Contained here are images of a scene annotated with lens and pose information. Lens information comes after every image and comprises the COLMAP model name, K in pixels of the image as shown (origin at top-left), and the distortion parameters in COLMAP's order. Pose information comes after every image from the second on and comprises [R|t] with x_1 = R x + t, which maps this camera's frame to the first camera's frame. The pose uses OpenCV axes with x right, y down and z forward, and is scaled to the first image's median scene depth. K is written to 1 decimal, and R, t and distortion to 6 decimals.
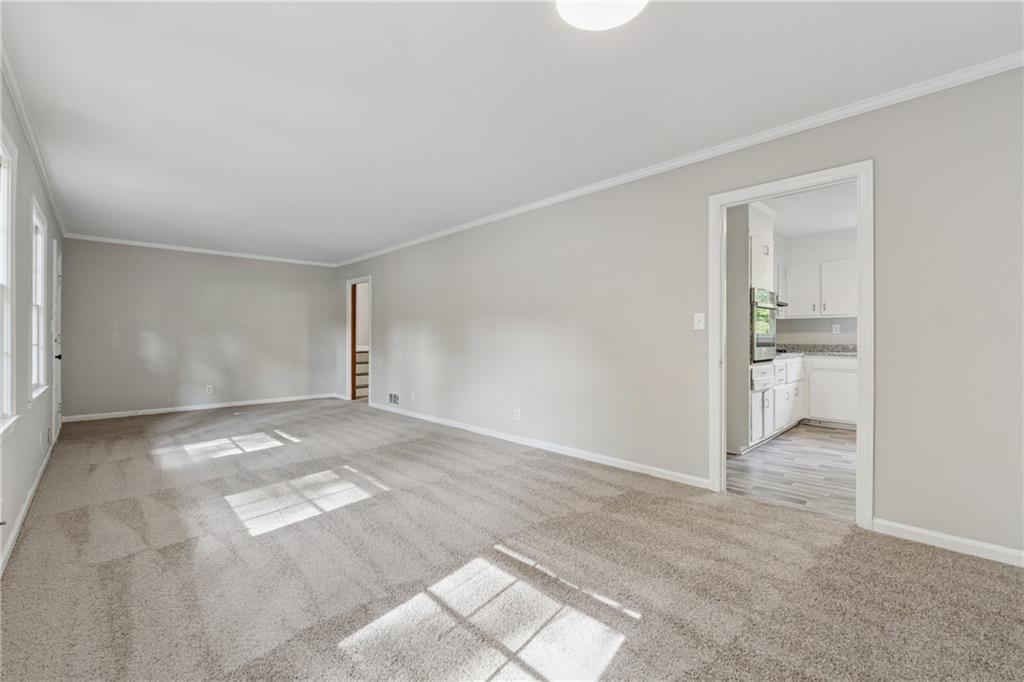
lens RADIAL K [[437.3, 0, 503.2], [0, 437.3, 343.0], [0, 0, 1]] dist [-0.011879, 0.003381]
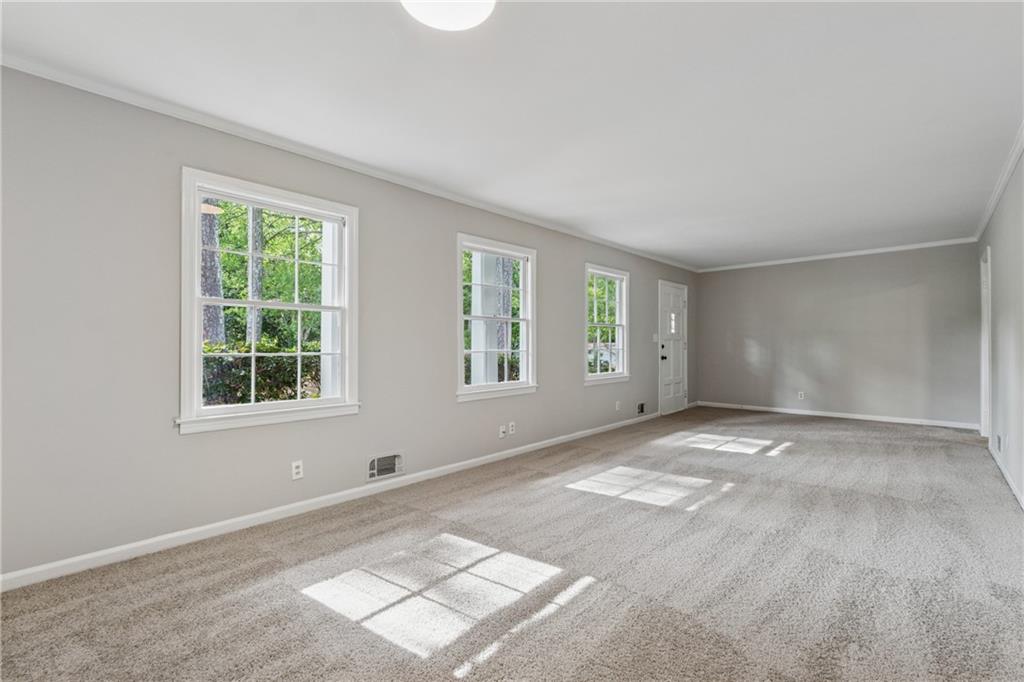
lens RADIAL K [[437.3, 0, 513.1], [0, 437.3, 344.9], [0, 0, 1]] dist [-0.011879, 0.003381]
pose [[0.062185, 0.000598, -0.998064, 0.706647], [-0.009727, 0.999953, -0.000007, -0.009742], [0.998017, 0.009708, 0.062187, 0.637657]]
